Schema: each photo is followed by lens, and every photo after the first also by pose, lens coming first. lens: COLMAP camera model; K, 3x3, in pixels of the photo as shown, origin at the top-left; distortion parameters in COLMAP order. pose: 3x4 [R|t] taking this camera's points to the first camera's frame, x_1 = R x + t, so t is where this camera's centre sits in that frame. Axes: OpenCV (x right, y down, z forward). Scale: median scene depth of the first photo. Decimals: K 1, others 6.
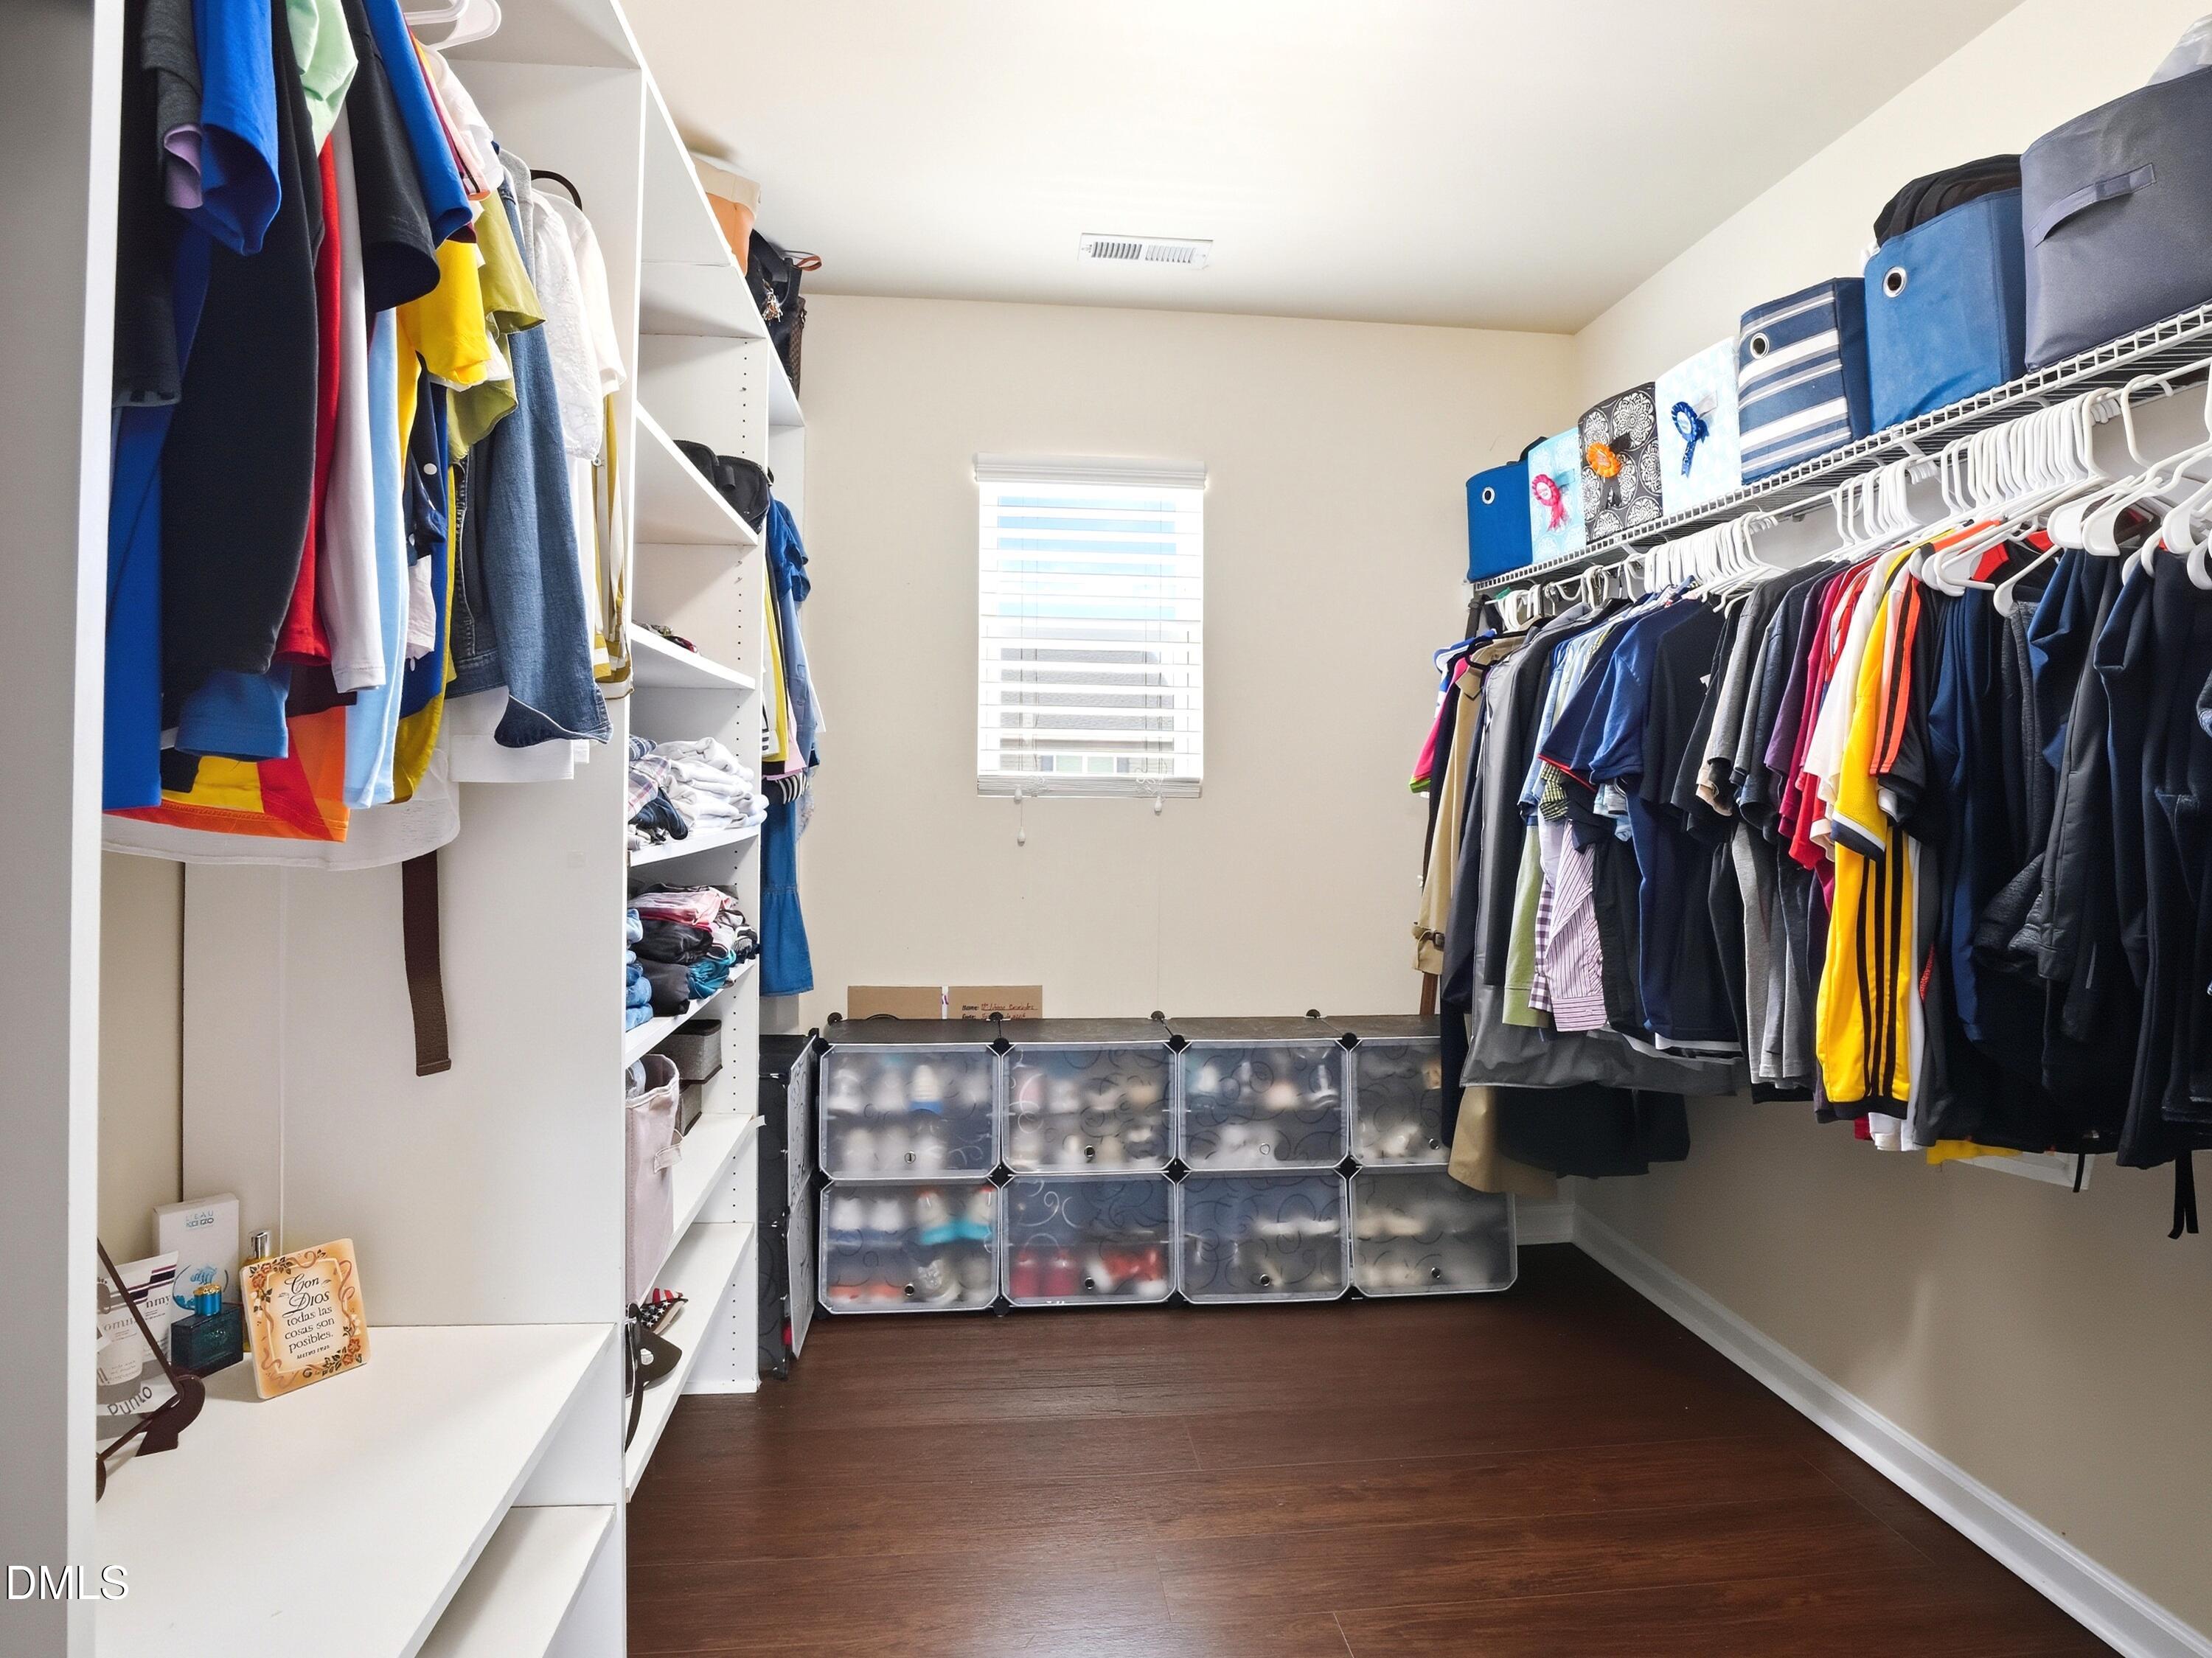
lens RADIAL K [[1158.3, 0, 1104.5], [0, 1158.3, 808.6], [0, 0, 1]] dist [-0.057236, 0.023184]
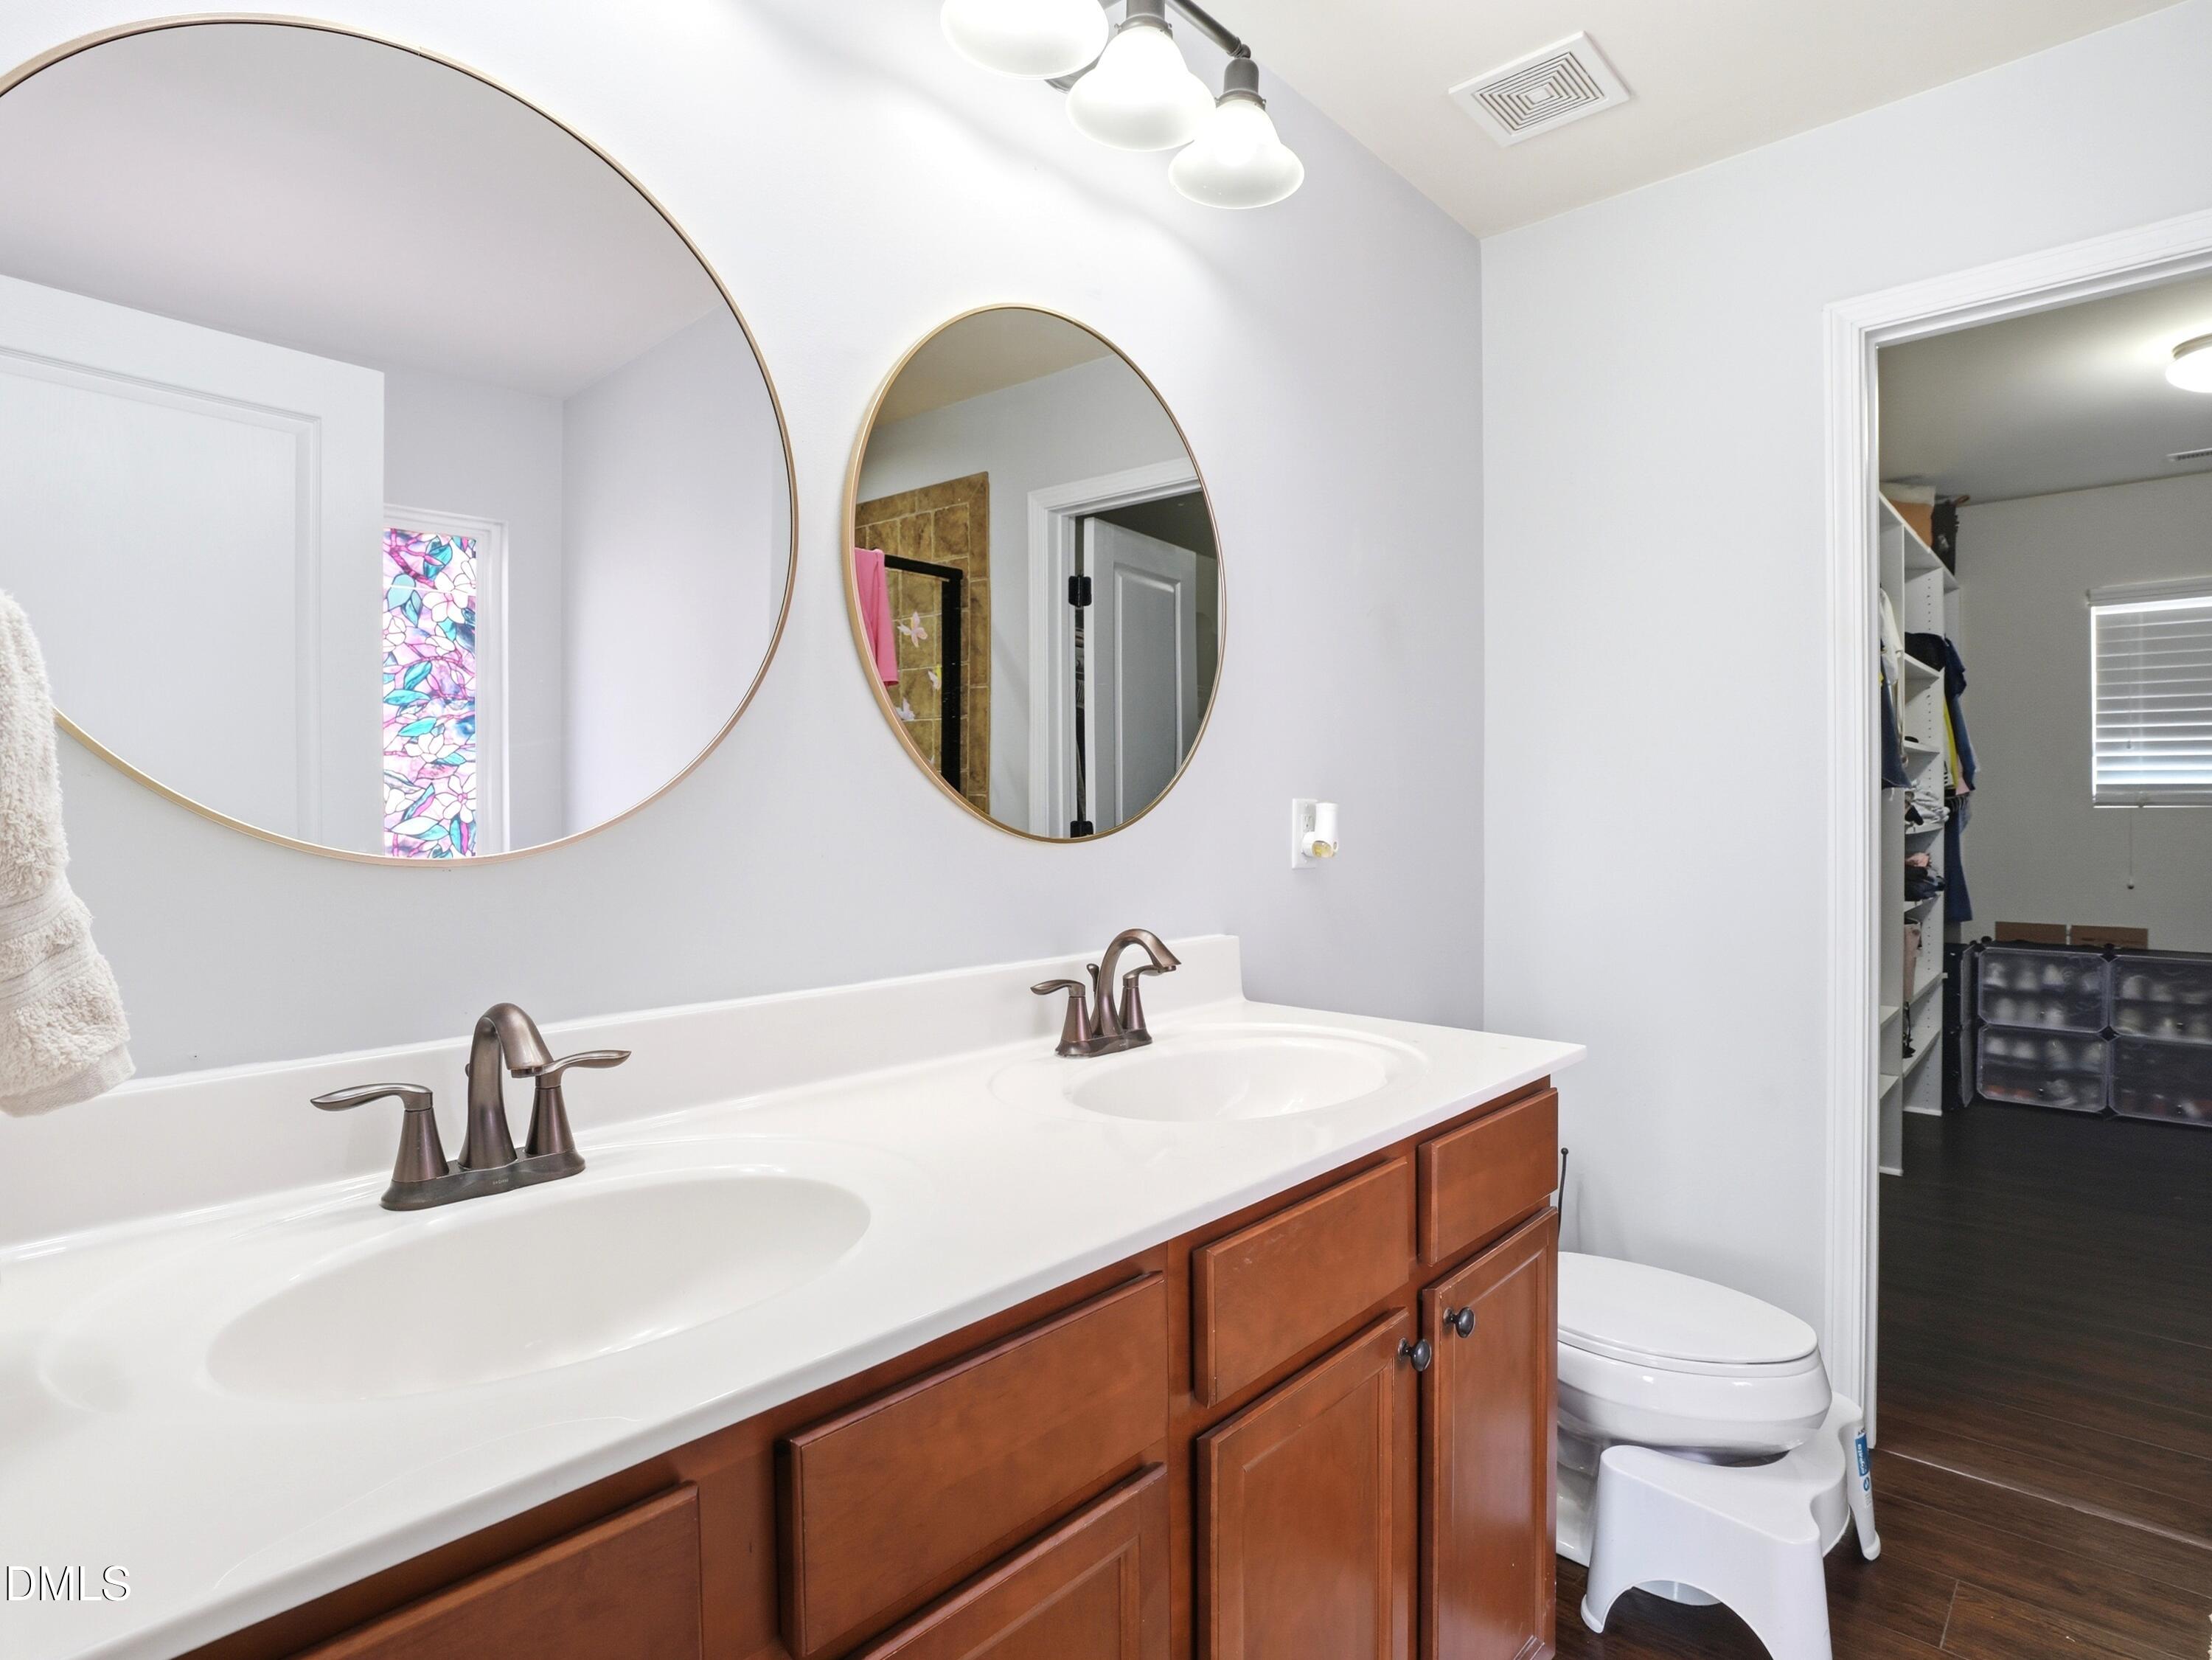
lens RADIAL K [[1158.5, 0, 1117.2], [0, 1158.5, 820.6], [0, 0, 1]] dist [-0.057236, 0.023184]
pose [[0.650544, -0.008112, -0.759425, 0.210717], [0.003985, 0.999966, -0.007267, 0.017088], [0.759458, 0.001701, 0.650554, -1.134130]]
